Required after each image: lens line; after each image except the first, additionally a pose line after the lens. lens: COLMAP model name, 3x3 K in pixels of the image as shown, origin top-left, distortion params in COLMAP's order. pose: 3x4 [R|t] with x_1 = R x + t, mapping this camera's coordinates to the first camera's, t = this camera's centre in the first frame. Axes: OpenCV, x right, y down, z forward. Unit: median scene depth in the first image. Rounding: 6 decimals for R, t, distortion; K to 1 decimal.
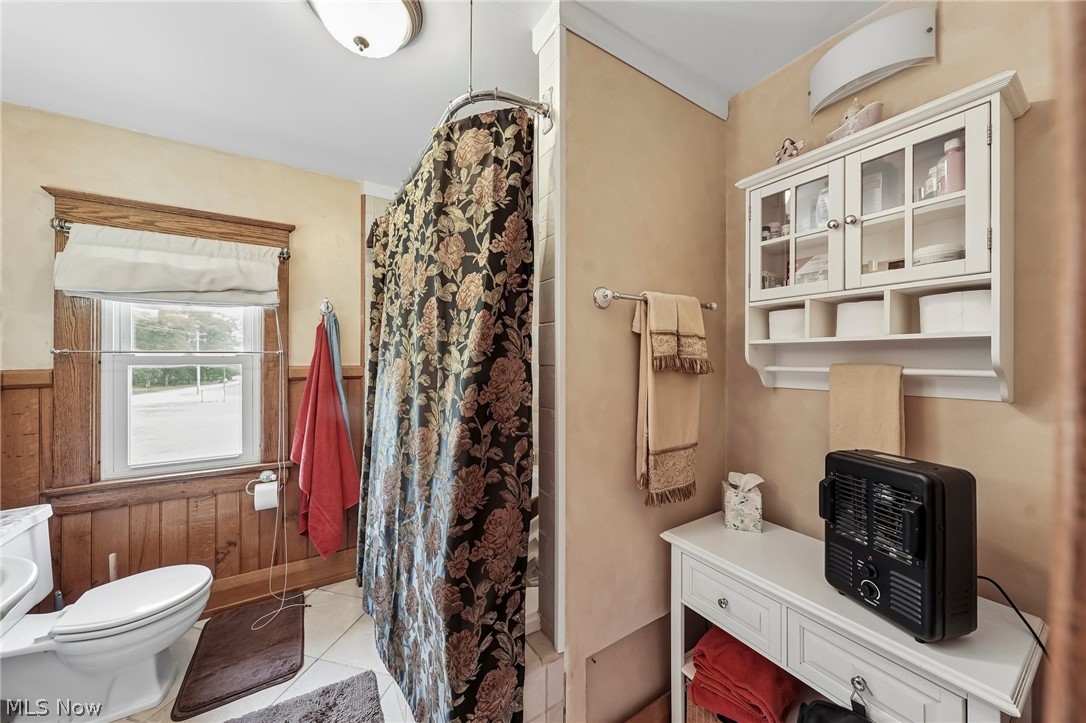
lens RADIAL K [[374.1, 0, 541.1], [0, 374.1, 358.0], [0, 0, 1]] dist [-0.002593, 0.000133]
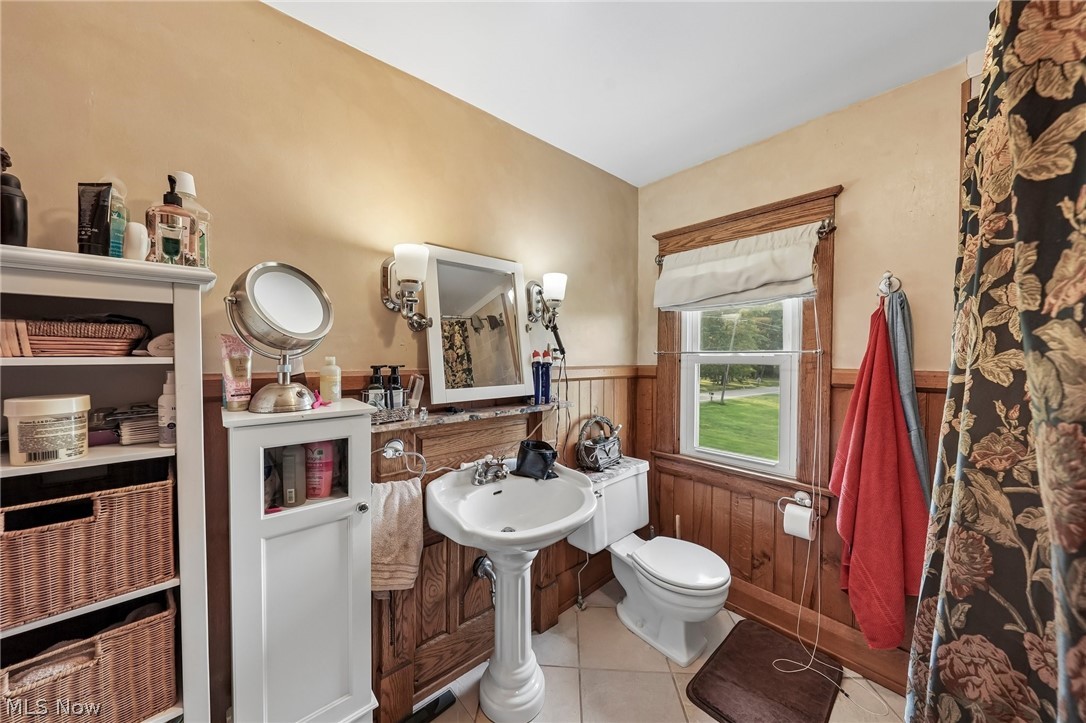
lens RADIAL K [[374.1, 0, 542.9], [0, 374.1, 360.7], [0, 0, 1]] dist [-0.002593, 0.000133]
pose [[0.168998, 0.014973, -0.985503, -0.004735], [-0.003876, 0.999887, 0.014527, -0.004753], [0.985609, 0.001365, 0.169037, 0.287215]]
